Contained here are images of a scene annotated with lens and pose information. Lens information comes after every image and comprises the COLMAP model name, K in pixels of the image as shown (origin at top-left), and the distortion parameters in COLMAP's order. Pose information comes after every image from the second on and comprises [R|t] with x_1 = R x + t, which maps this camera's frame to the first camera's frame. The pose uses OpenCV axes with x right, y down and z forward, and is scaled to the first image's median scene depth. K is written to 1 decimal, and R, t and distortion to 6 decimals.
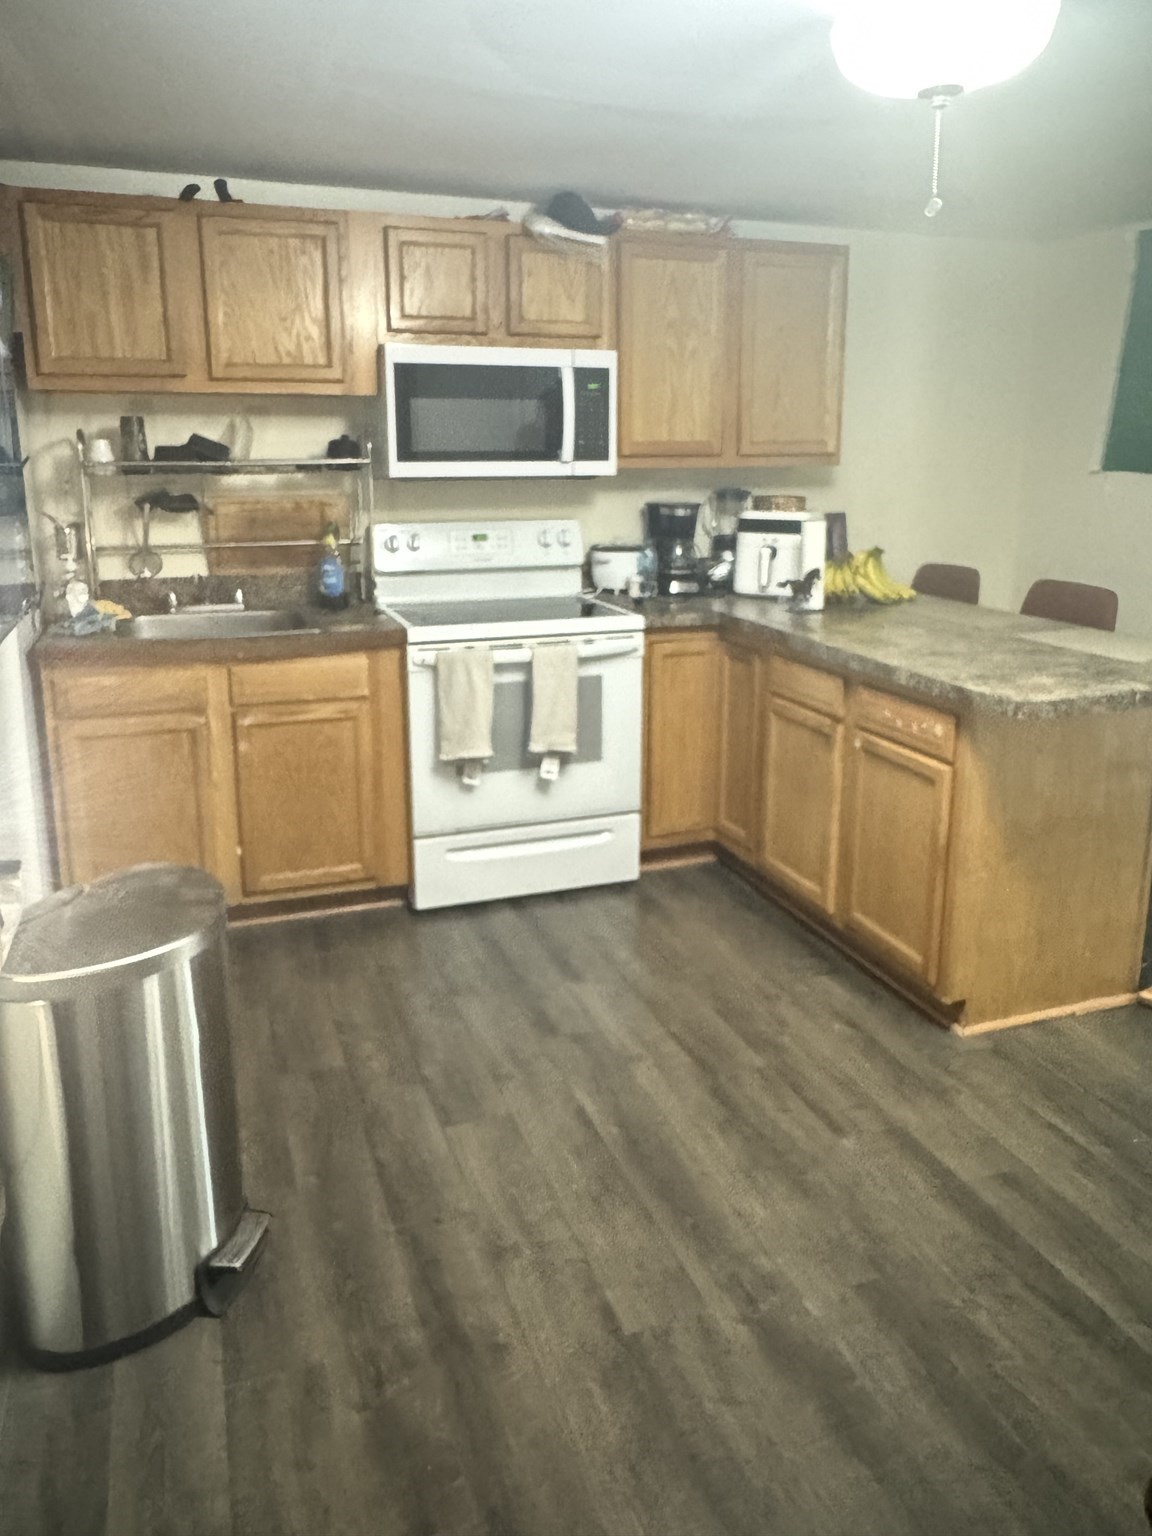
lens RADIAL K [[1090.3, 0, 572.3], [0, 1090.3, 683.7], [0, 0, 1]] dist [0.040420, -0.047572]
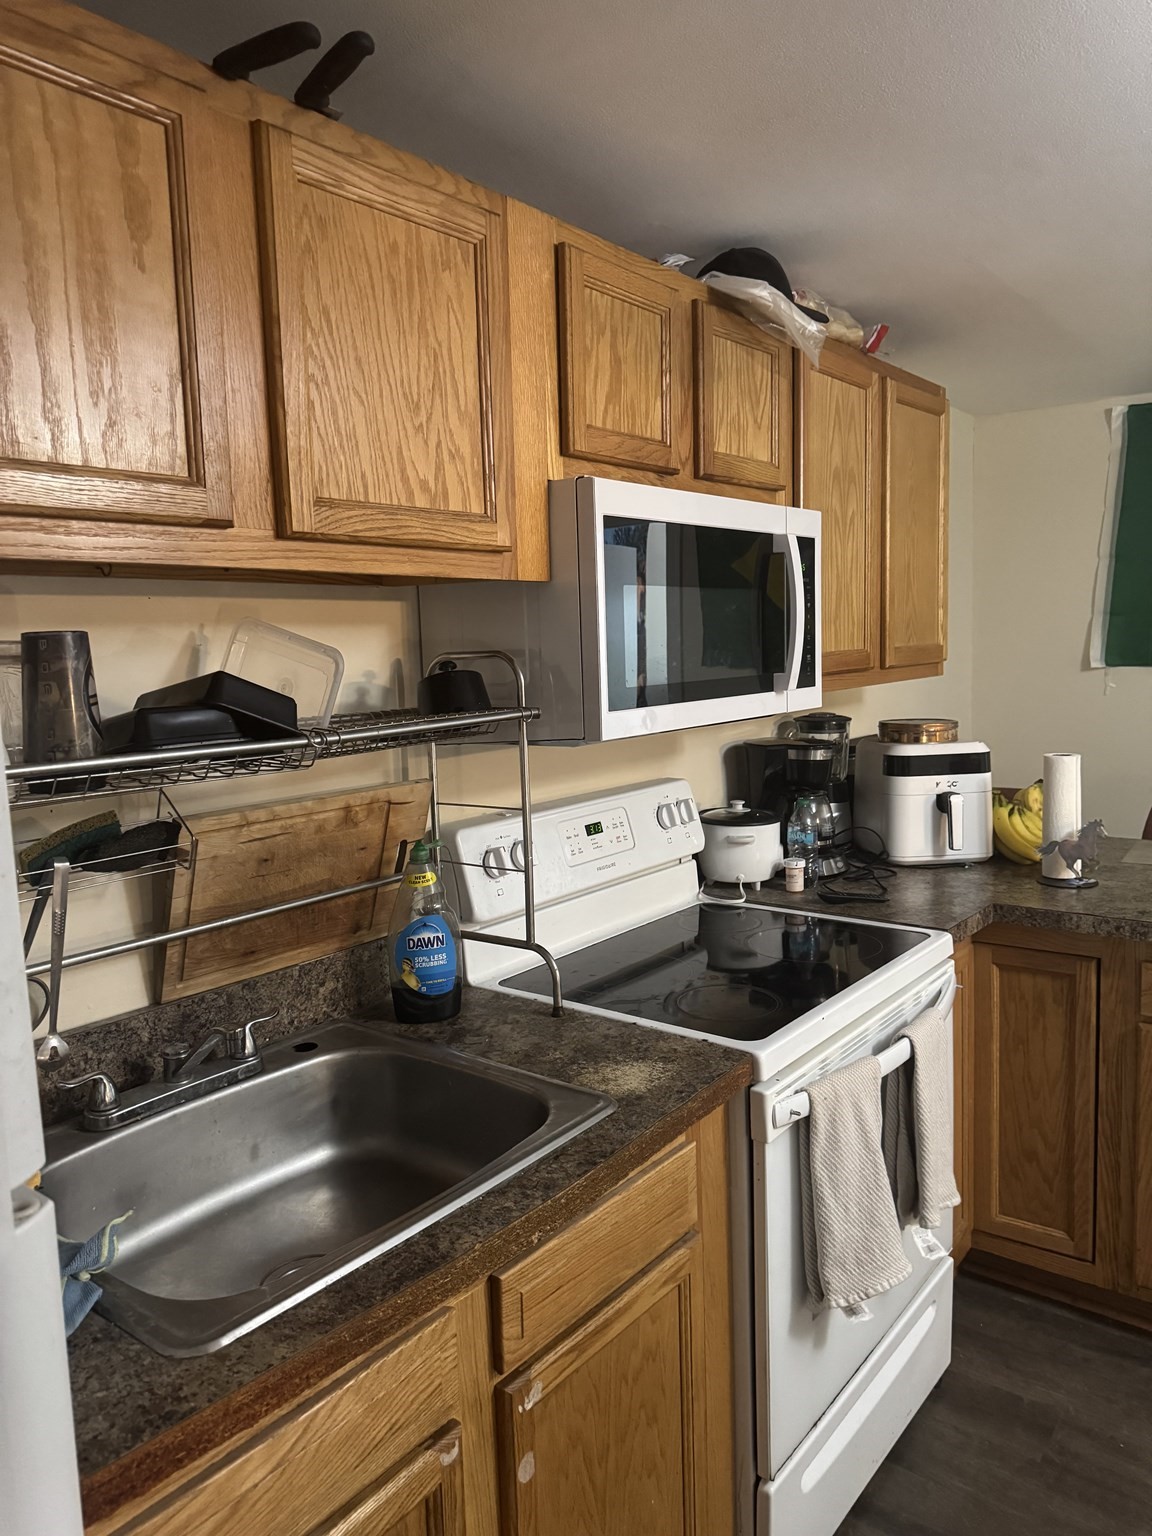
lens RADIAL K [[1090.3, 0, 577.2], [0, 1090.3, 766.8], [0, 0, 1]] dist [0.040420, -0.047572]
pose [[0.850022, -0.088073, 0.519333, -0.450158], [0.142640, 0.987573, -0.065985, -0.152711], [-0.507067, 0.130166, 0.852021, 0.614744]]
